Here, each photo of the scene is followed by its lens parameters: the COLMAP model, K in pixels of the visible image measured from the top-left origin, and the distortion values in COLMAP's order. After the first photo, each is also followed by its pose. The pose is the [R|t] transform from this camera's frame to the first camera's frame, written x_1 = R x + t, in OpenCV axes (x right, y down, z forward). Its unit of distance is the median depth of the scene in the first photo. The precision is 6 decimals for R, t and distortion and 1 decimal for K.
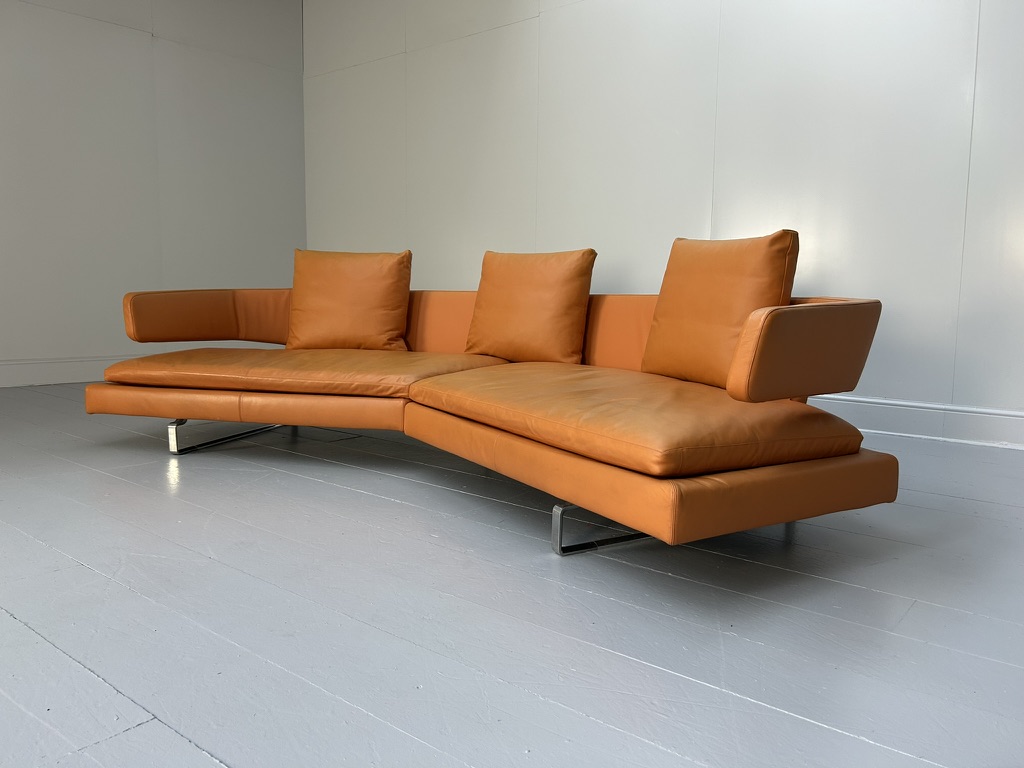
lens RADIAL K [[759.9, 0, 513.7], [0, 759.9, 385.7], [0, 0, 1]] dist [0.068531, -0.061324]
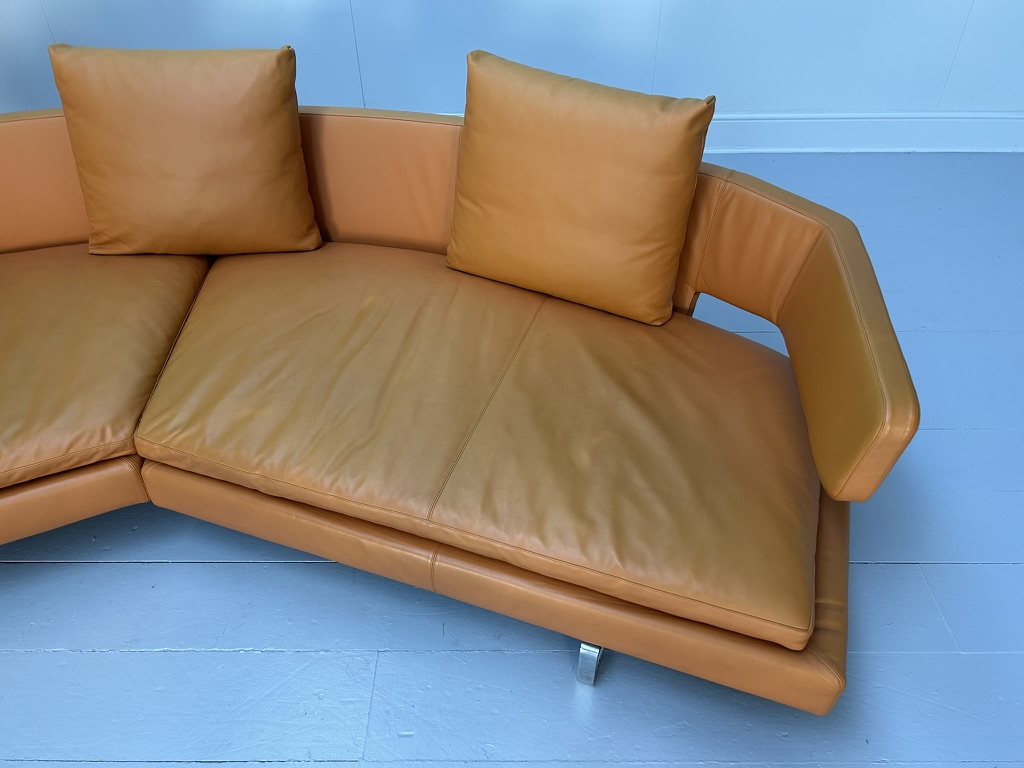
lens RADIAL K [[759.9, 0, 503.4], [0, 759.9, 377.2], [0, 0, 1]] dist [0.068531, -0.061324]
pose [[0.780246, -0.417898, 0.465379, -0.149089], [0.091114, 0.812046, 0.576437, -0.301981], [-0.618801, -0.407360, 0.671672, 0.406985]]
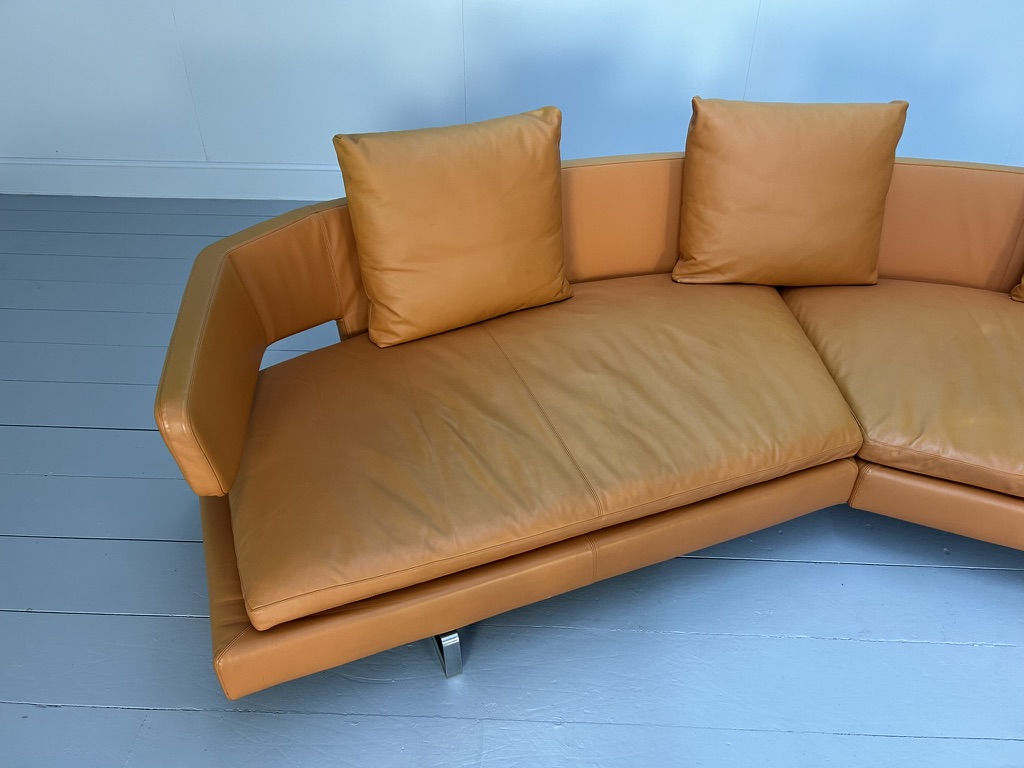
lens RADIAL K [[759.9, 0, 518.9], [0, 759.9, 373.4], [0, 0, 1]] dist [0.068531, -0.061324]
pose [[0.791930, -0.351028, 0.499626, -0.576531], [0.067732, 0.863689, 0.499454, -0.335111], [-0.606843, -0.361692, 0.707757, 0.658110]]
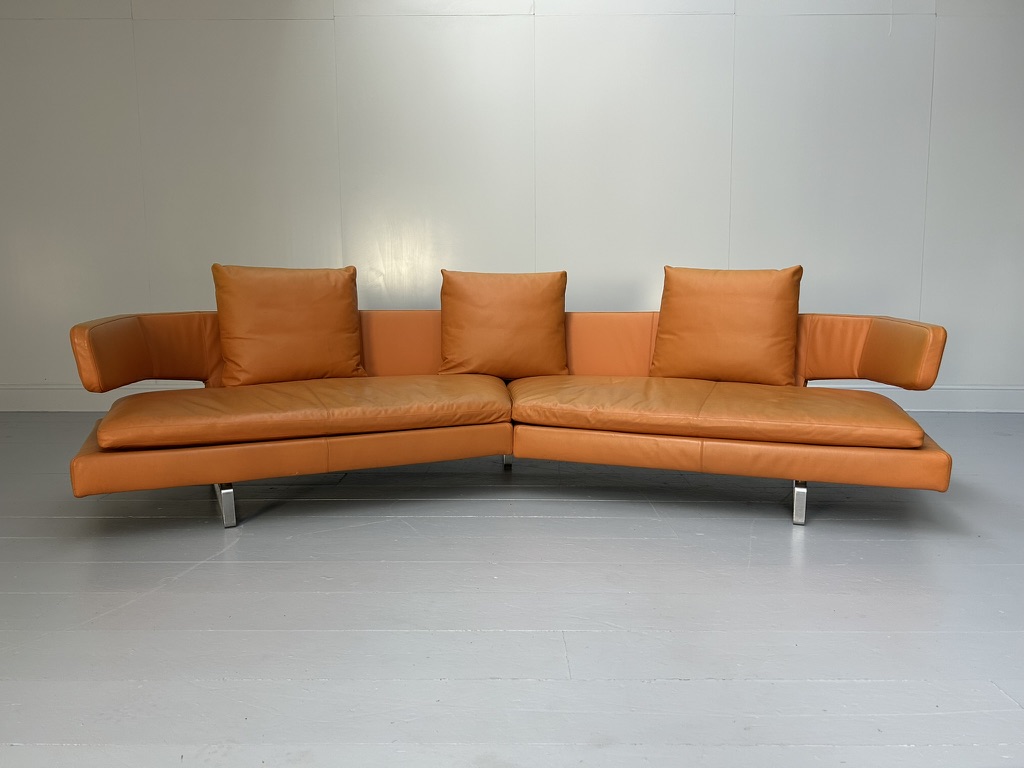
lens RADIAL K [[759.9, 0, 513.1], [0, 759.9, 387.5], [0, 0, 1]] dist [0.068531, -0.061324]
pose [[0.776624, -0.087647, 0.623838, -0.674964], [0.083868, 0.995844, 0.035504, -0.056910], [-0.624357, 0.024747, 0.780747, 0.183135]]
